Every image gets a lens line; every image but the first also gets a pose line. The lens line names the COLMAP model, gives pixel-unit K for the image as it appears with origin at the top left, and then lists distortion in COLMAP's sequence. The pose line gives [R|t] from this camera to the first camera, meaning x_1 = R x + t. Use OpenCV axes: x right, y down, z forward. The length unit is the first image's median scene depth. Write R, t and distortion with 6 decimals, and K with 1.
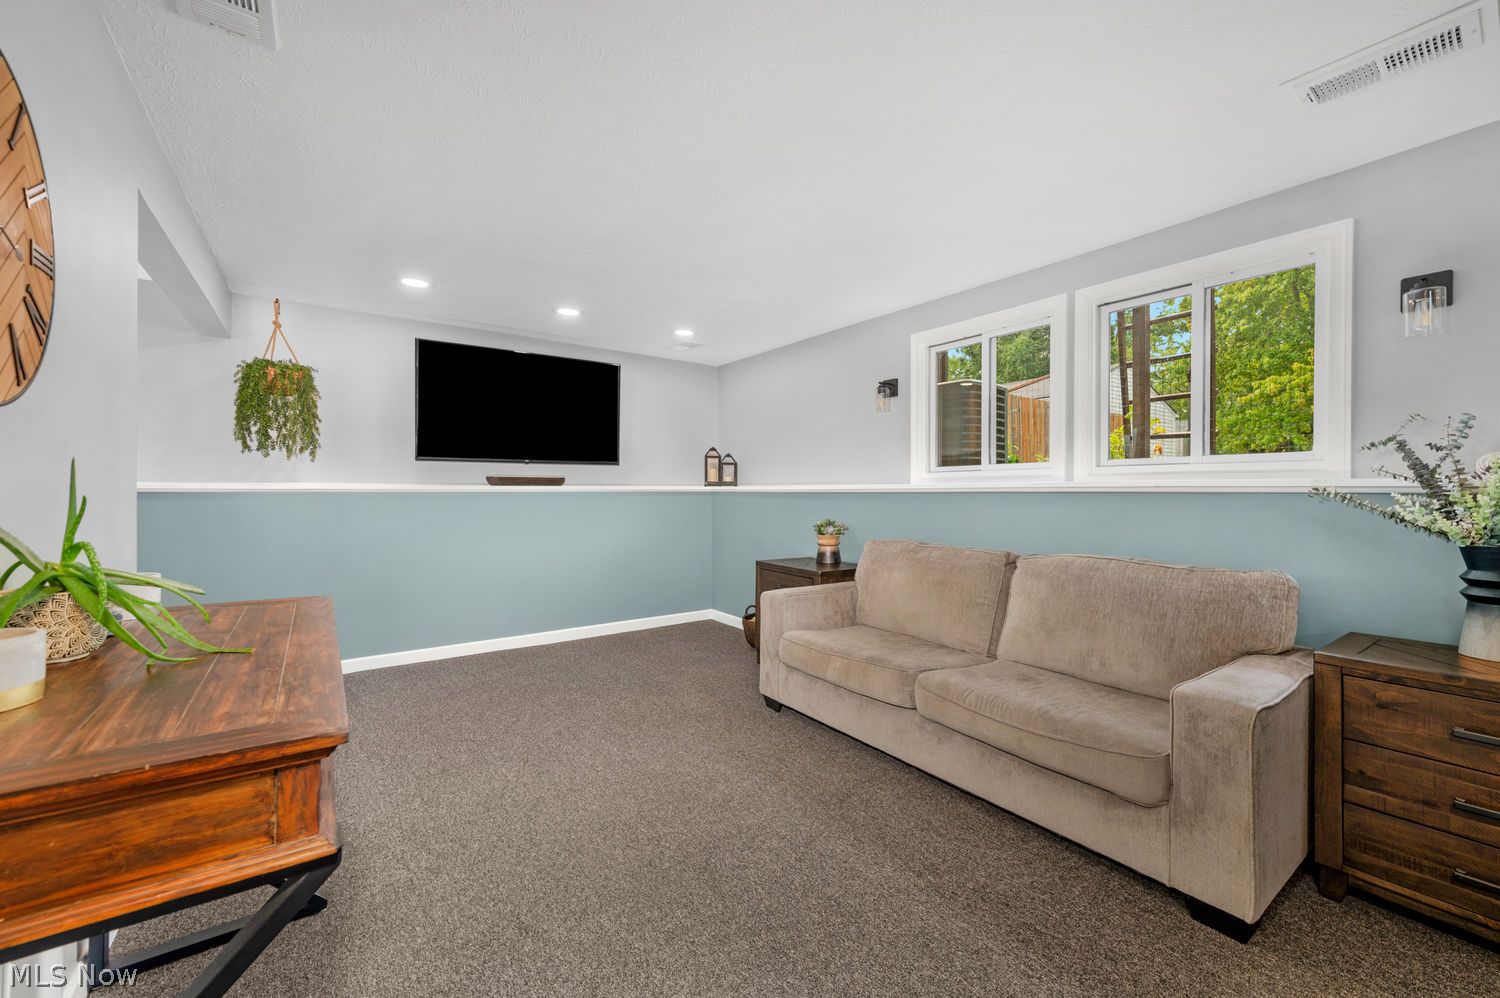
lens RADIAL K [[582.0, 0, 753.6], [0, 582.0, 490.6], [0, 0, 1]] dist [0.001859, -0.001656]
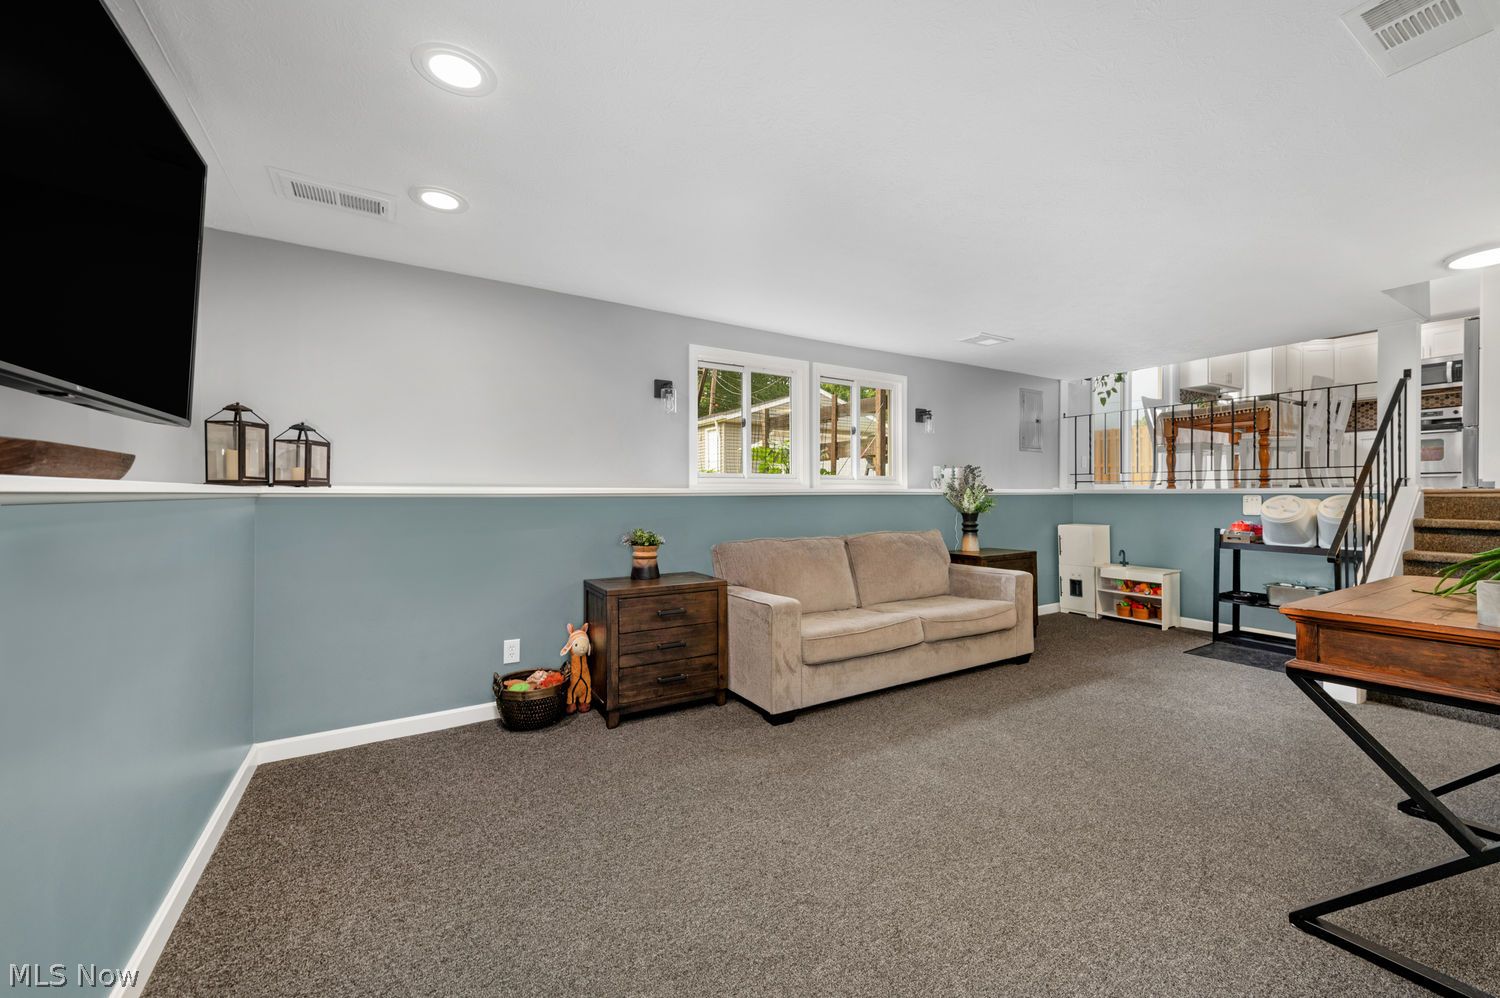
lens RADIAL K [[582.0, 0, 761.1], [0, 582.0, 500.6], [0, 0, 1]] dist [0.001859, -0.001656]
pose [[0.066929, -0.007758, 0.997728, -0.717519], [0.002332, 0.999968, 0.007619, 0.003453], [-0.997755, 0.001816, 0.066945, 0.765545]]
